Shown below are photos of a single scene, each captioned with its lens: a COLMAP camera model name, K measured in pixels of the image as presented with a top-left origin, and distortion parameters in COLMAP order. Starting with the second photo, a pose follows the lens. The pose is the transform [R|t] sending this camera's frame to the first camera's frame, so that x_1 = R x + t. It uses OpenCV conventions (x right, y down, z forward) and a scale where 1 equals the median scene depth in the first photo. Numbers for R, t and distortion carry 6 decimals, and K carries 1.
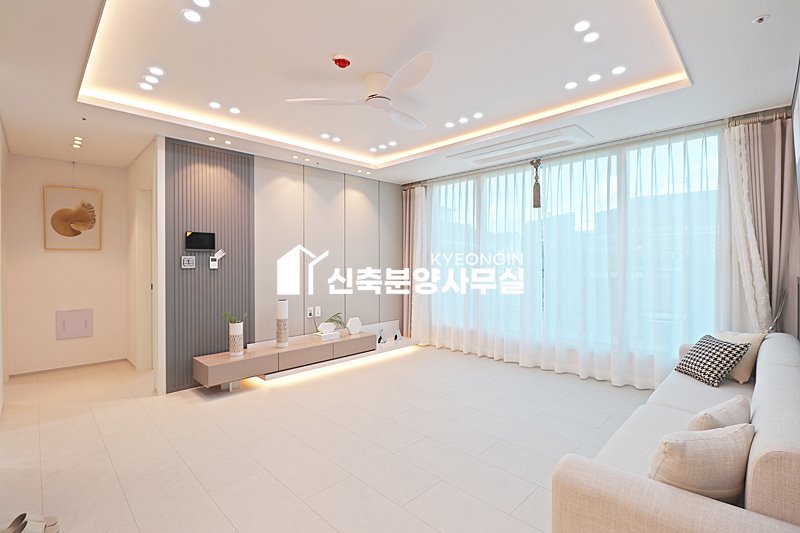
lens RADIAL K [[371.7, 0, 397.0], [0, 371.7, 263.9], [0, 0, 1]] dist [-0.001689, -0.011452]
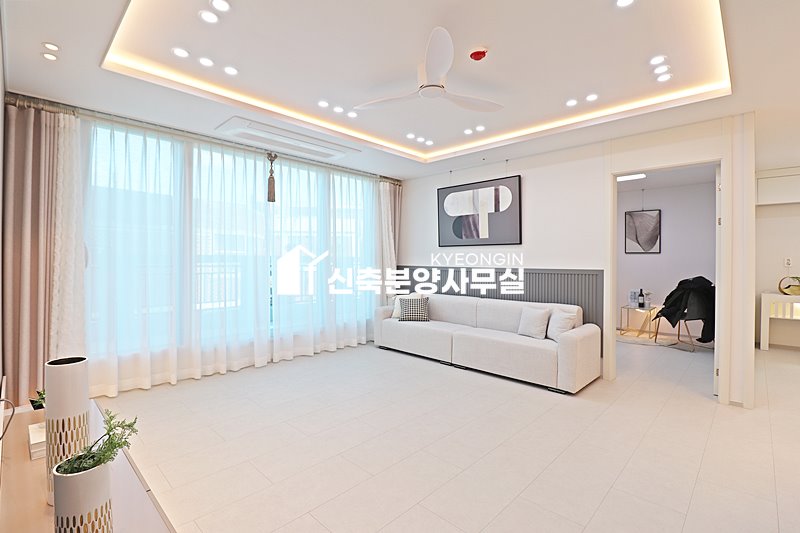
lens RADIAL K [[371.7, 0, 401.1], [0, 371.7, 261.8], [0, 0, 1]] dist [-0.001689, -0.011452]
pose [[-0.027385, -0.002513, 0.999622, -0.626689], [0.001690, 0.999995, 0.002560, 0.006958], [-0.999624, 0.001760, -0.027381, 0.680377]]
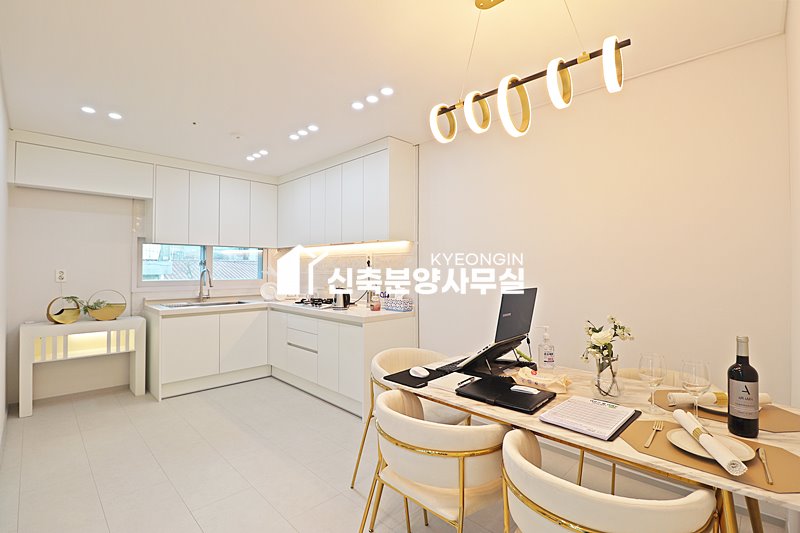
lens RADIAL K [[371.7, 0, 398.9], [0, 371.7, 257.1], [0, 0, 1]] dist [-0.001689, -0.011452]
pose [[-0.999983, 0.005346, 0.002407, -0.248413], [0.005306, 0.999854, -0.016224, -0.010966], [-0.002494, -0.016211, -0.999865, 0.231114]]
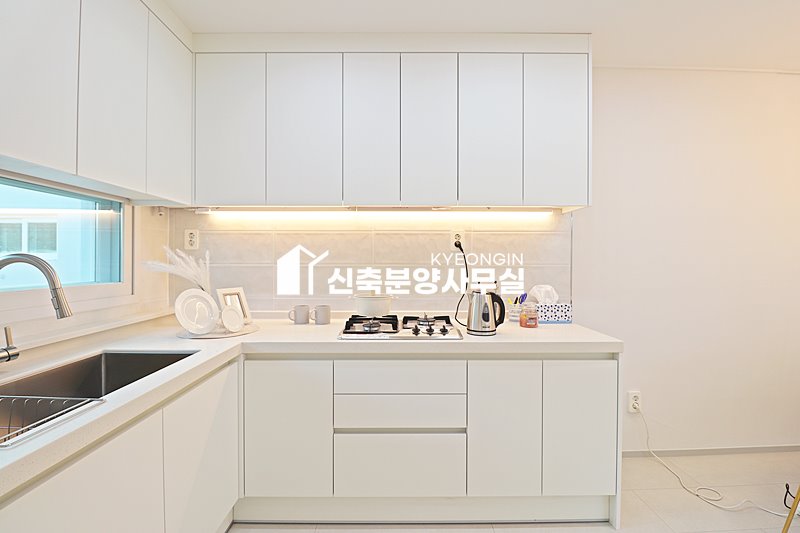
lens RADIAL K [[371.7, 0, 398.4], [0, 371.7, 255.7], [0, 0, 1]] dist [-0.001689, -0.011452]
pose [[-0.699071, 0.001966, -0.715050, 0.280714], [-0.004305, 0.999967, 0.006958, -0.000673], [0.715040, 0.007942, -0.699039, -0.393470]]
